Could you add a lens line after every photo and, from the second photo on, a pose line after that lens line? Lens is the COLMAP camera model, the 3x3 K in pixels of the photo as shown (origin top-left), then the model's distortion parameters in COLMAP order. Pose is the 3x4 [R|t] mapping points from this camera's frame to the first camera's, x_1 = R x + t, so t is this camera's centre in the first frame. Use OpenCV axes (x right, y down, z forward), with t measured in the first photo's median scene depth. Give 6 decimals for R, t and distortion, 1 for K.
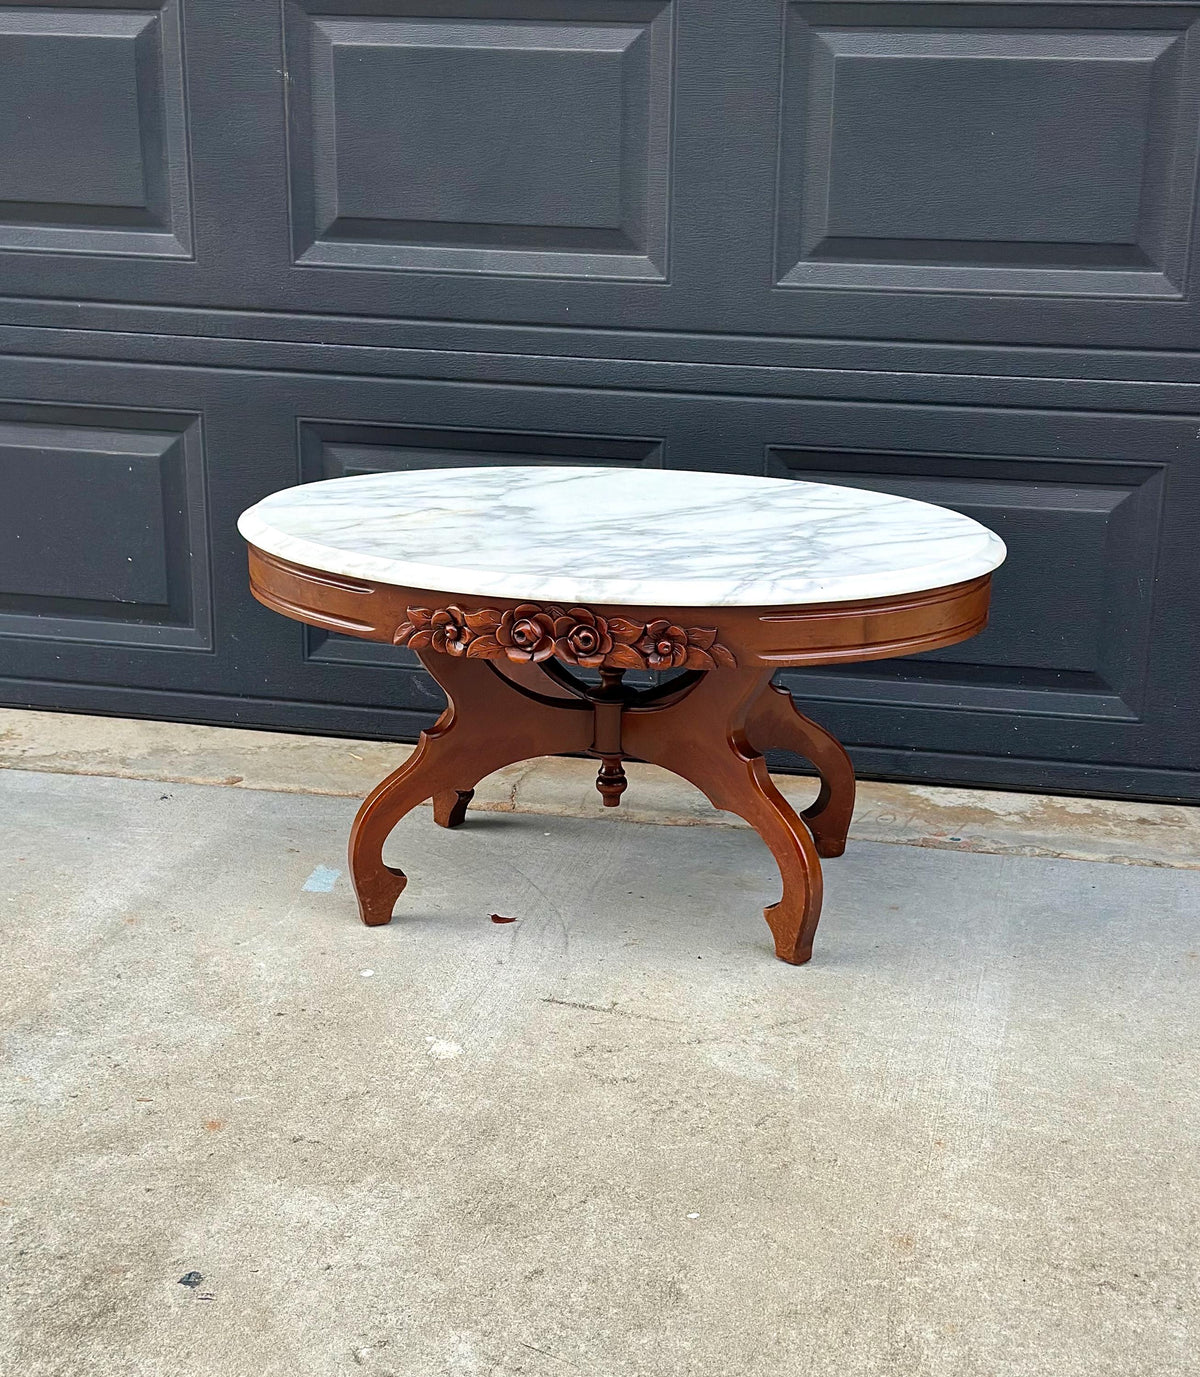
lens RADIAL K [[2312.2, 0, 617.2], [0, 2312.2, 778.6], [0, 0, 1]] dist [0.165534, -0.127768]
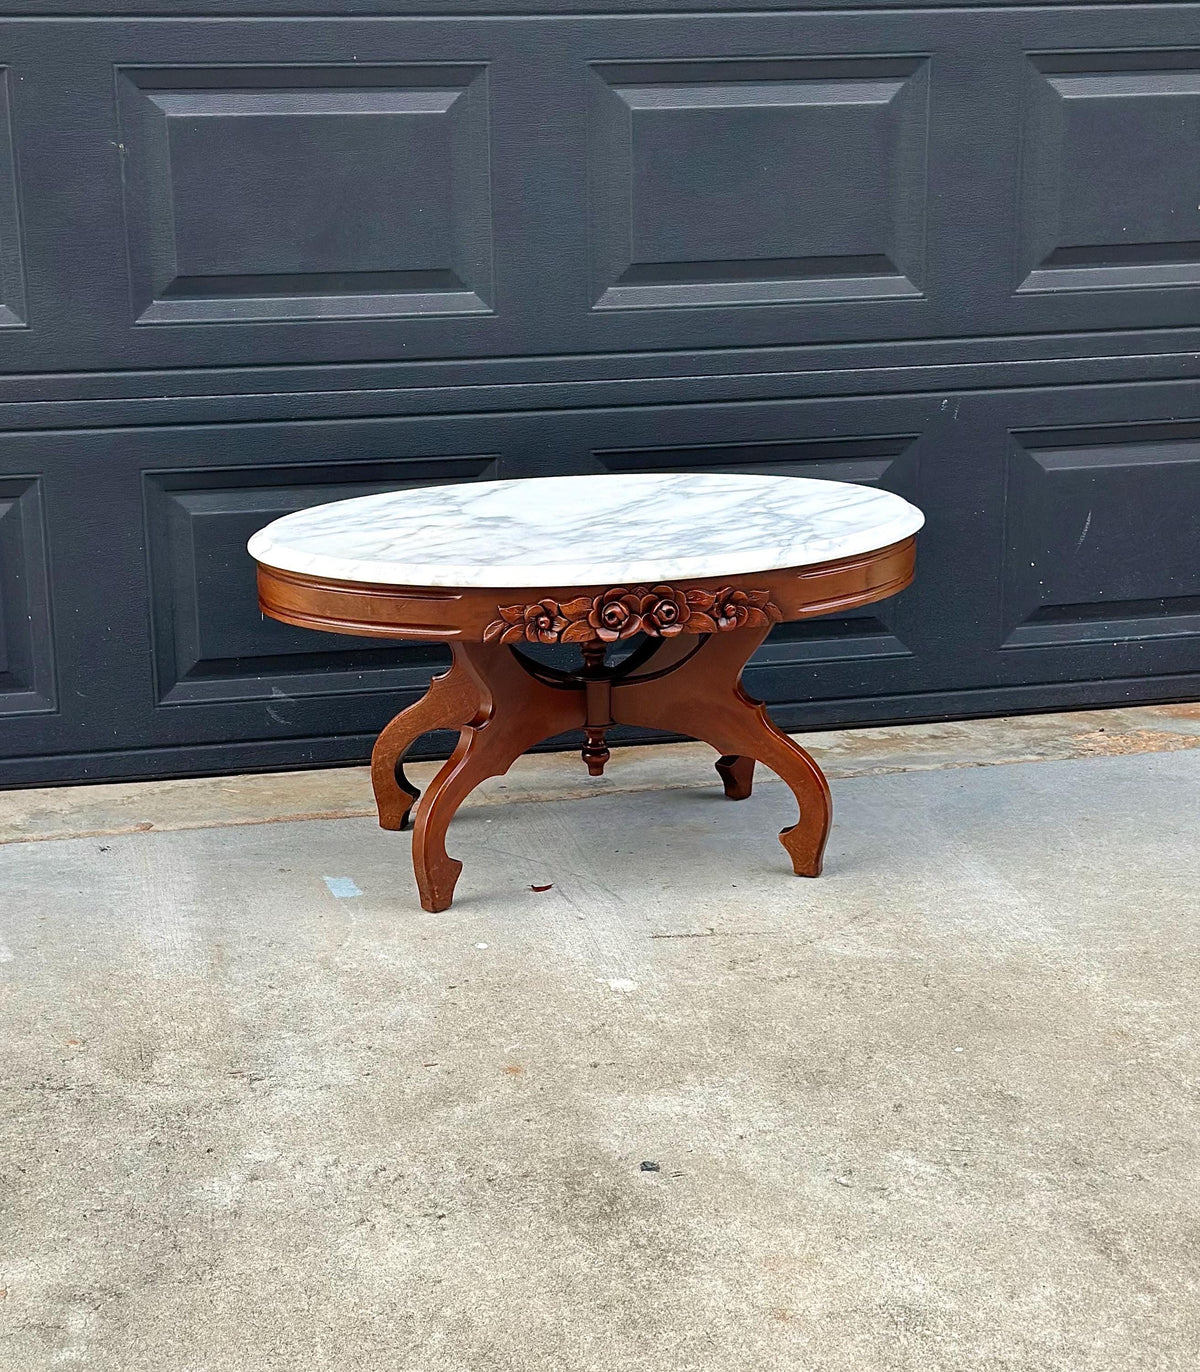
lens RADIAL K [[2562.1, 0, 592.7], [0, 2562.1, 714.8], [0, 0, 1]] dist [0.153882, 0.145579]
pose [[0.905548, -0.135655, 0.401970, -0.499507], [0.159764, 0.986789, -0.026896, 0.016219], [-0.393011, 0.088576, 0.915258, -0.129610]]
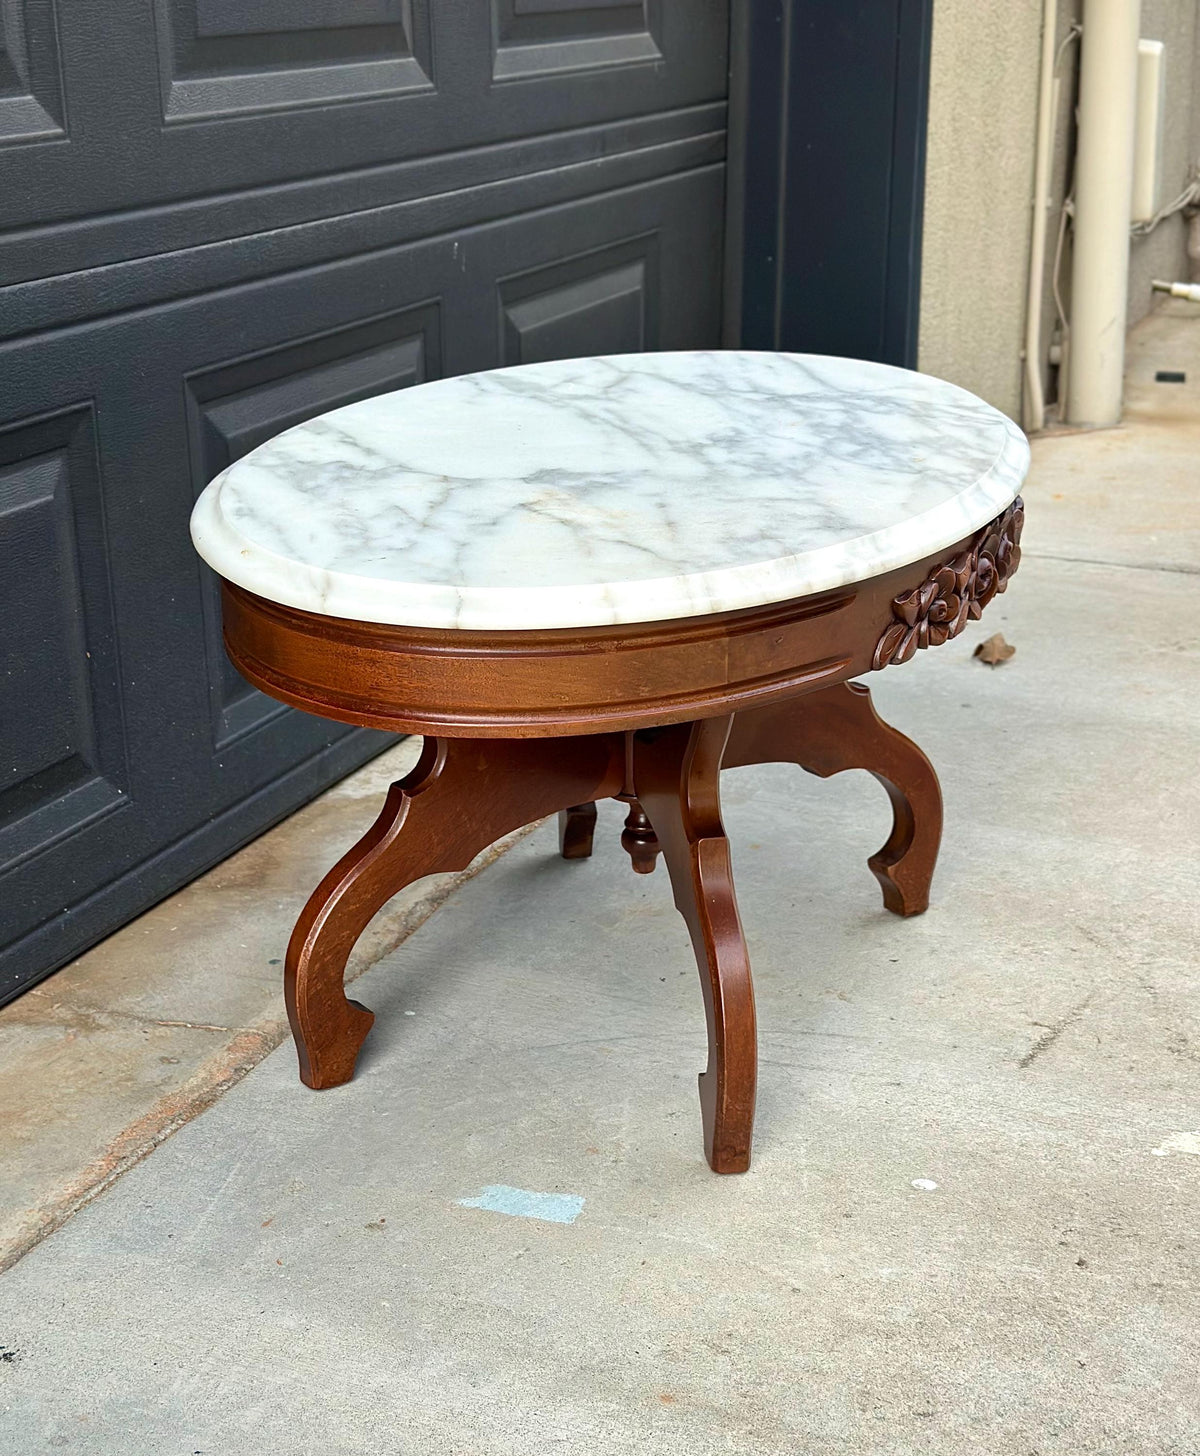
lens RADIAL K [[2326.1, 0, 598.4], [0, 2326.1, 815.0], [0, 0, 1]] dist [0.162609, -0.136811]
pose [[0.178604, -0.359131, 0.916038, -0.631183], [0.327541, 0.899608, 0.288828, -0.206833], [-0.927802, 0.248454, 0.278304, 0.826043]]
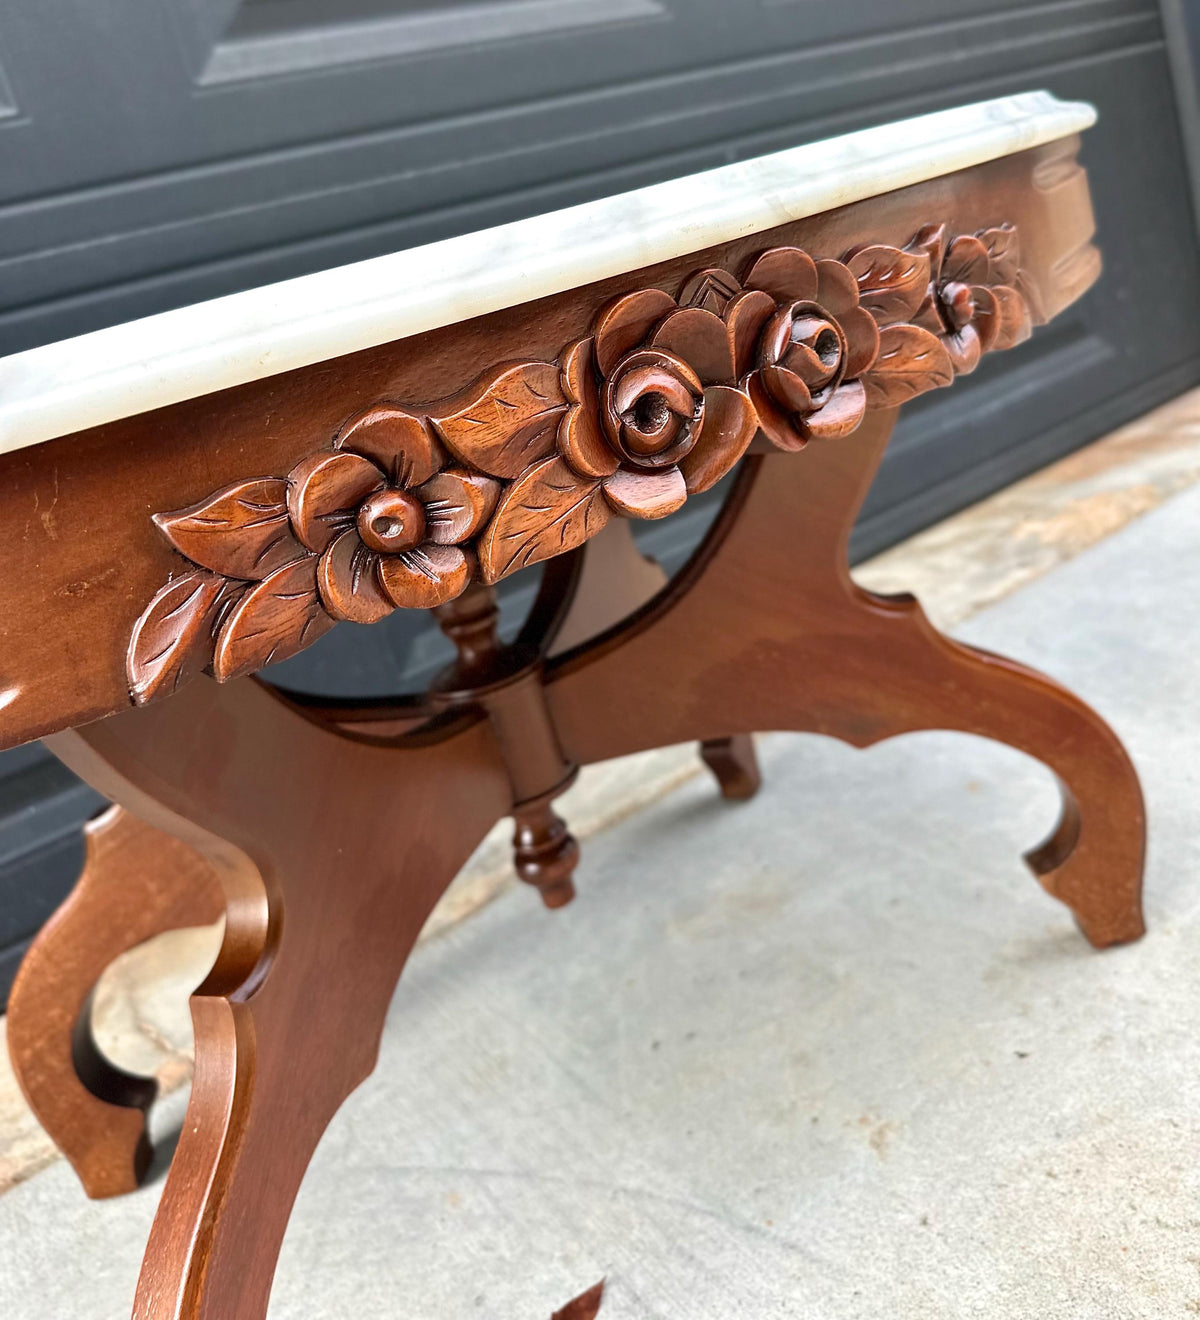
lens RADIAL K [[1171.7, 0, 607.4], [0, 1171.7, 516.3], [0, 0, 1]] dist [-0.002807, -0.020183]
pose [[0.666250, -0.348185, 0.659453, -0.125173], [0.490386, 0.870775, -0.035679, -0.042978], [-0.561812, 0.347158, 0.750899, 0.799805]]
